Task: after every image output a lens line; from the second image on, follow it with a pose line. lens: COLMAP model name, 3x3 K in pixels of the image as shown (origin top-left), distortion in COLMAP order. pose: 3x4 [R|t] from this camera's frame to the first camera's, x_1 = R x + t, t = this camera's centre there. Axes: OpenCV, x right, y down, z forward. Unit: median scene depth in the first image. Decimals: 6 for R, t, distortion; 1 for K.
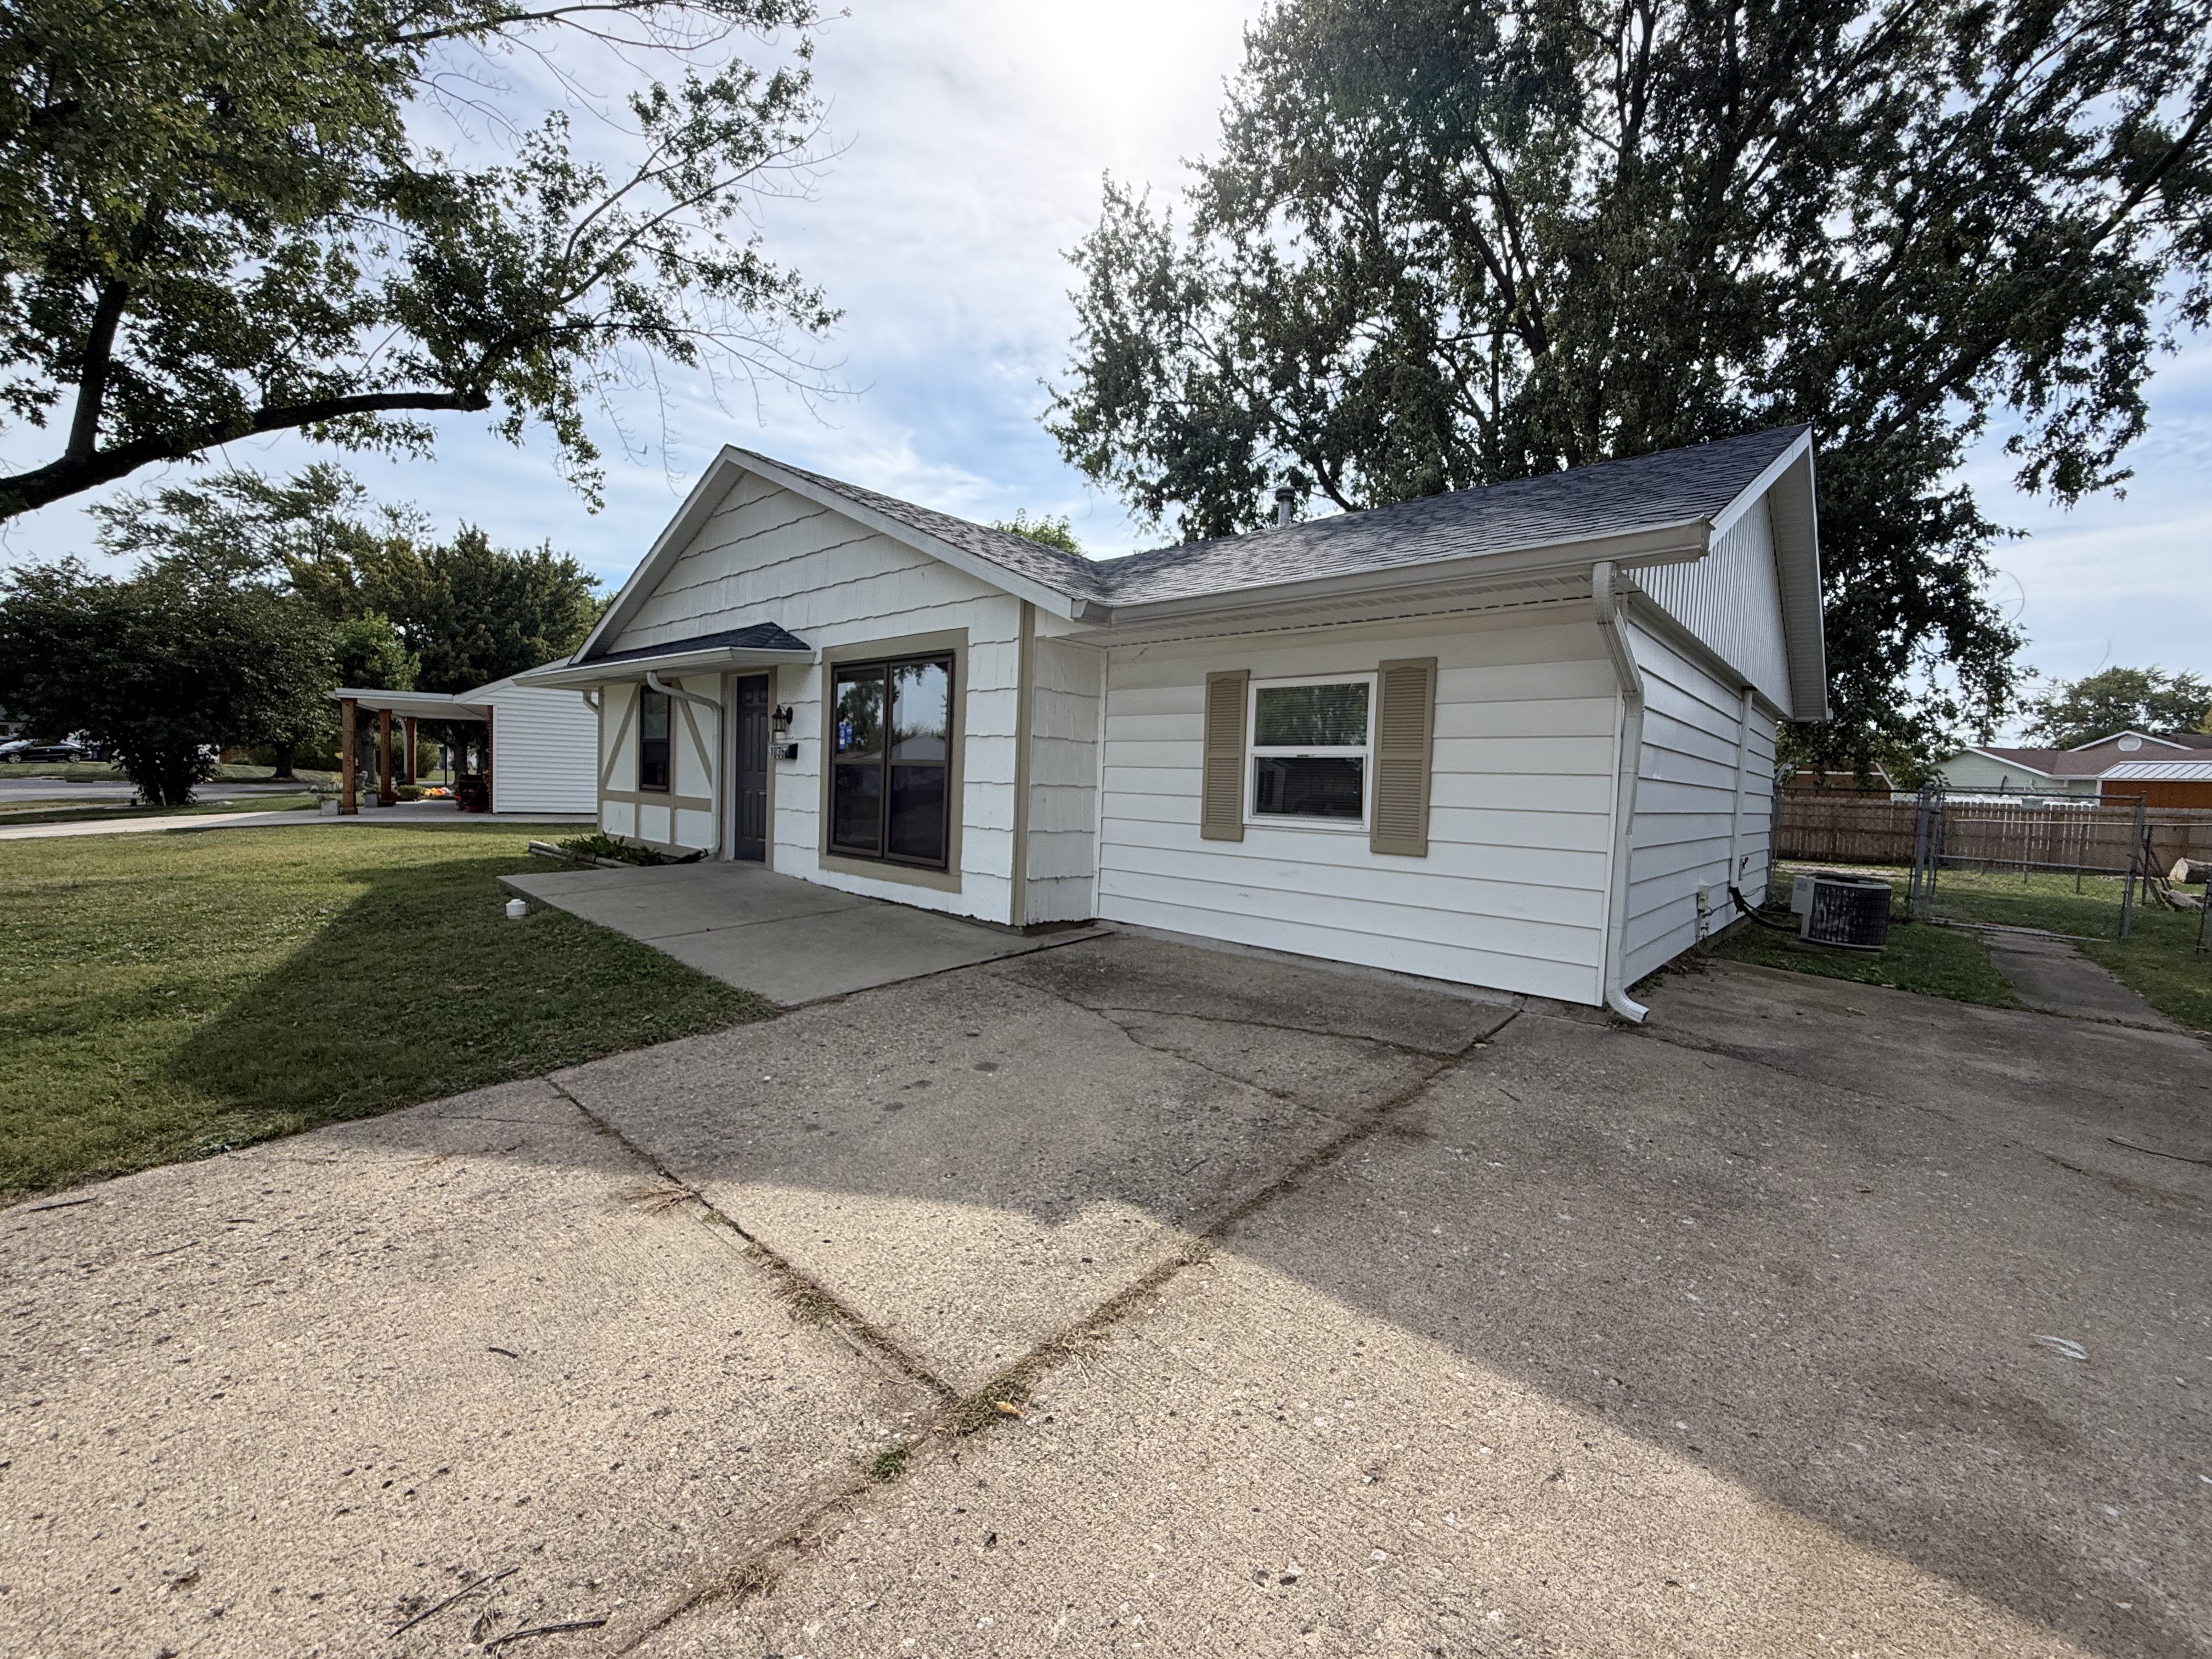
lens RADIAL K [[873.9, 0, 1106.0], [0, 873.9, 829.5], [0, 0, 1]] dist [-0.000673, 0.000020]
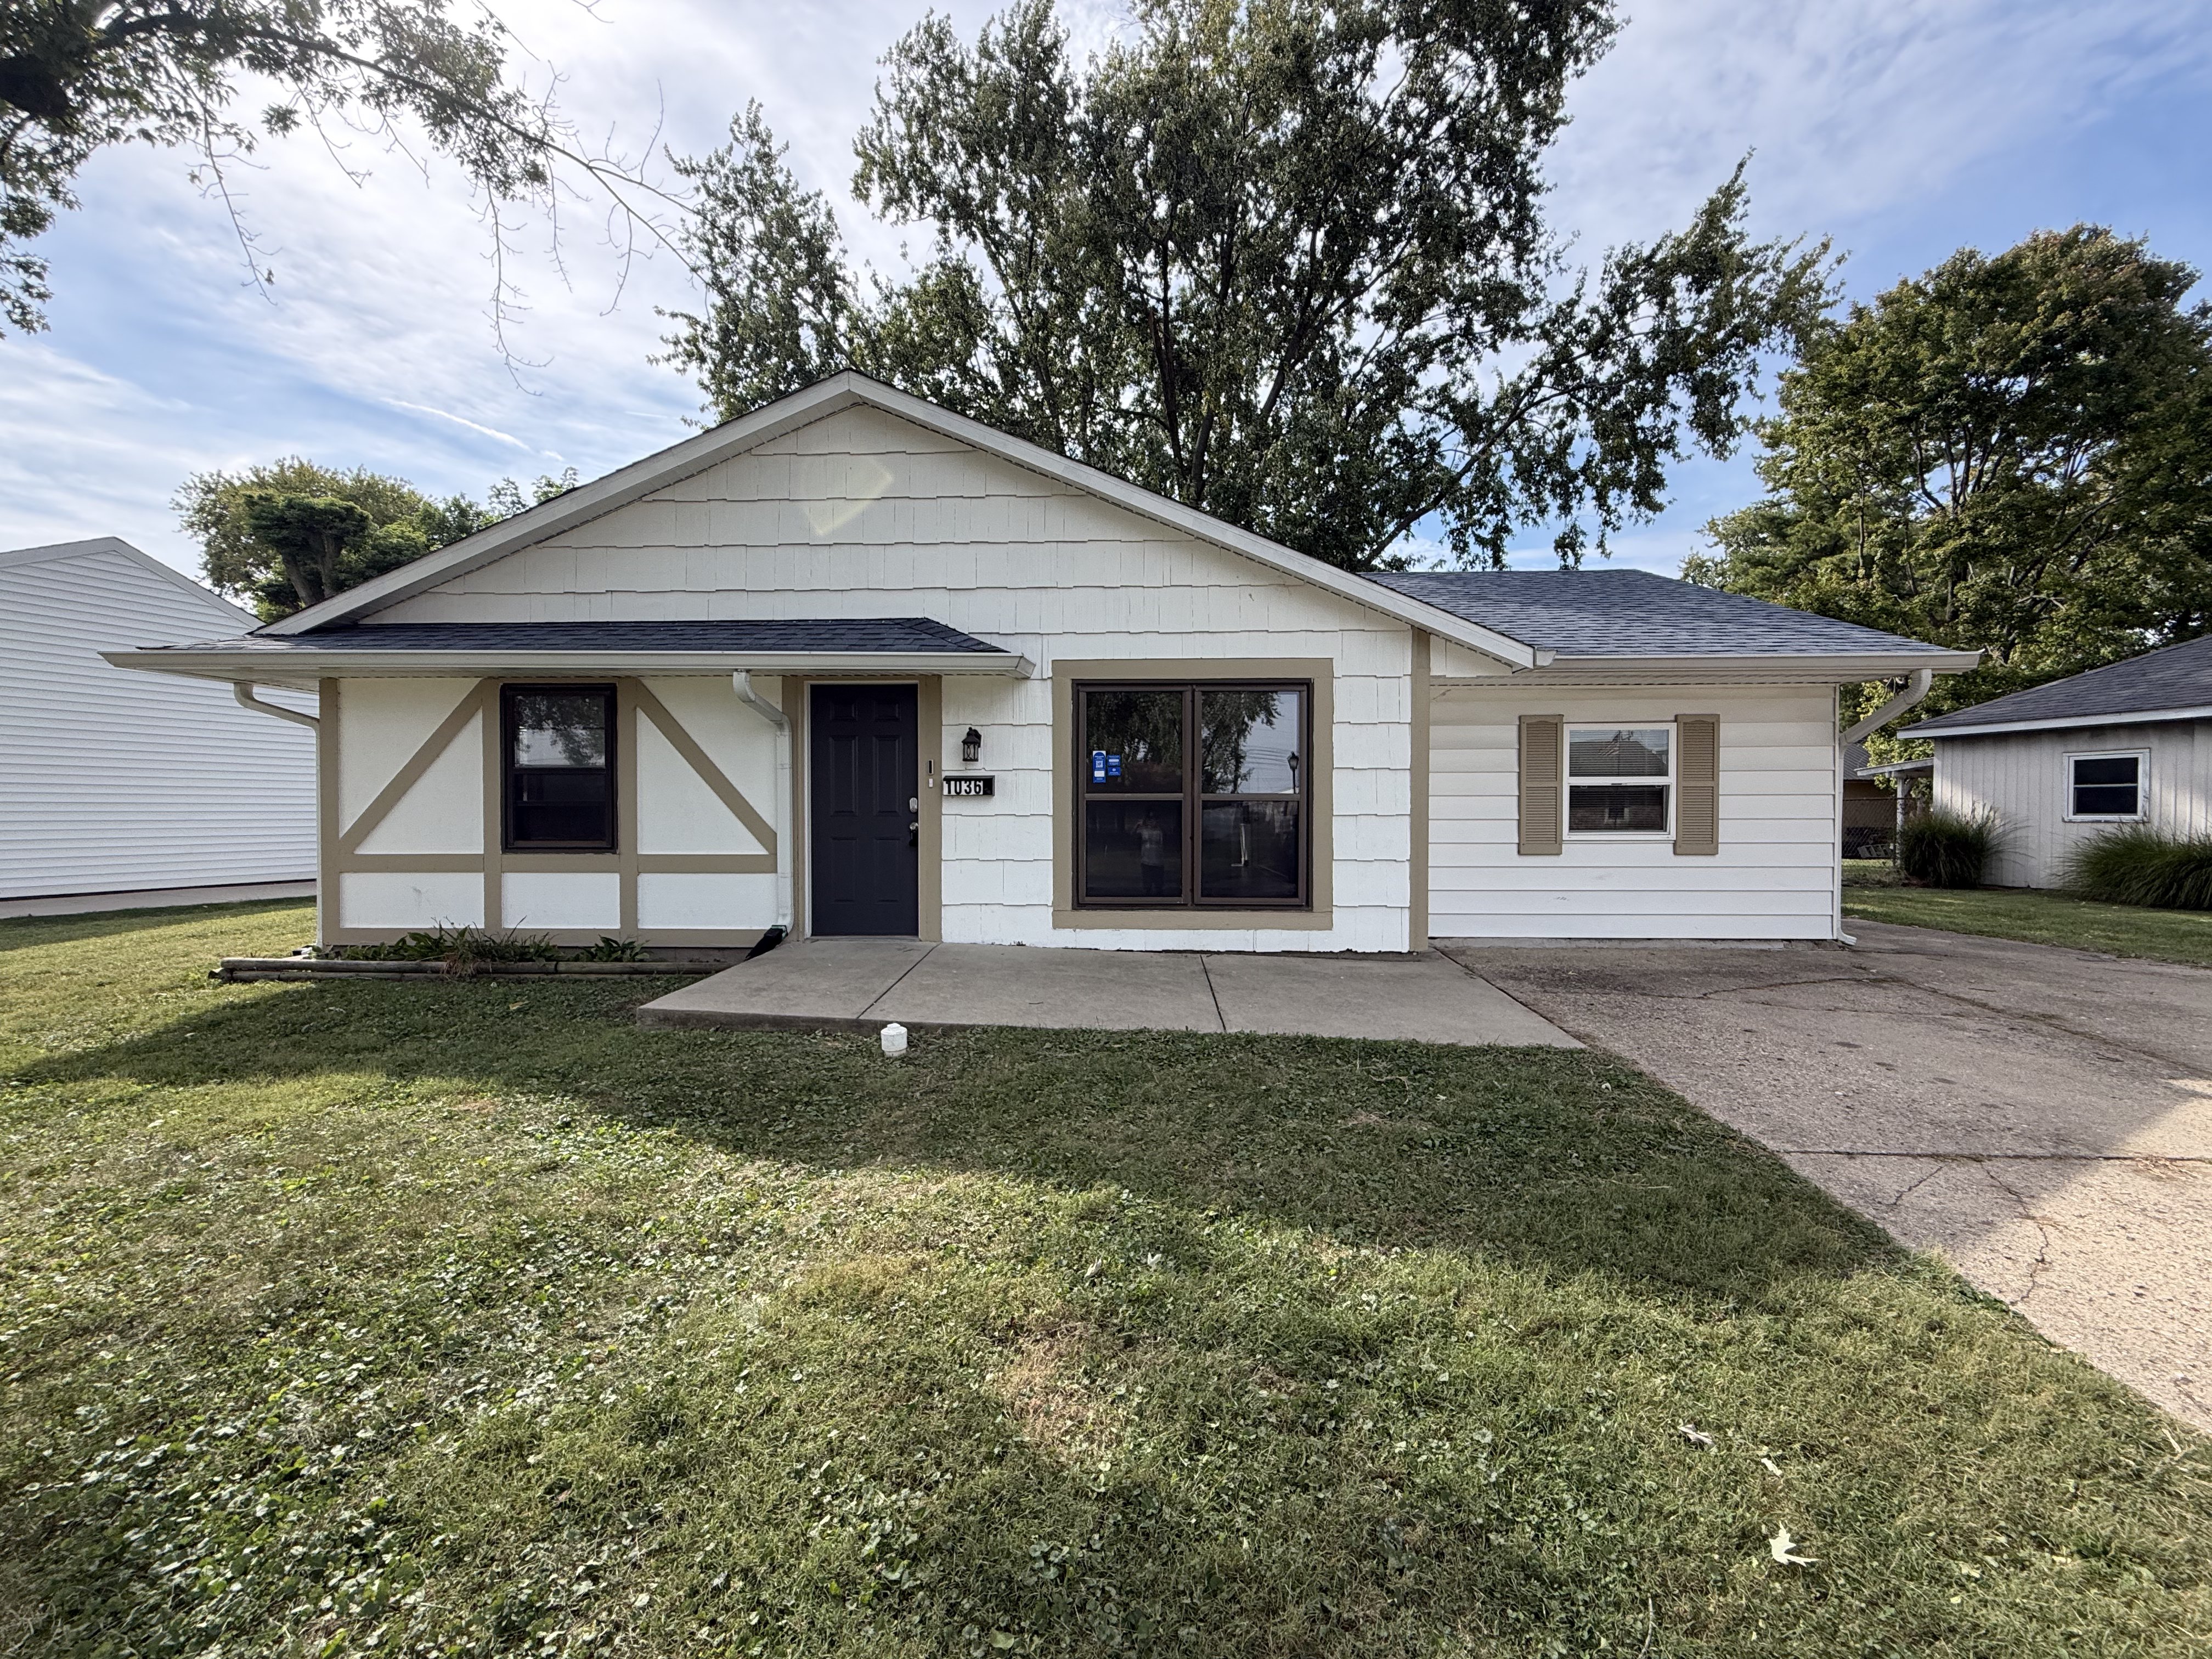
lens RADIAL K [[873.9, 0, 1106.0], [0, 873.9, 829.5], [0, 0, 1]] dist [-0.000673, 0.000020]
pose [[0.769751, -0.049858, 0.636394, -1.070460], [0.062081, 0.998066, 0.003103, -0.062105], [-0.635318, 0.037119, 0.771358, 0.442307]]
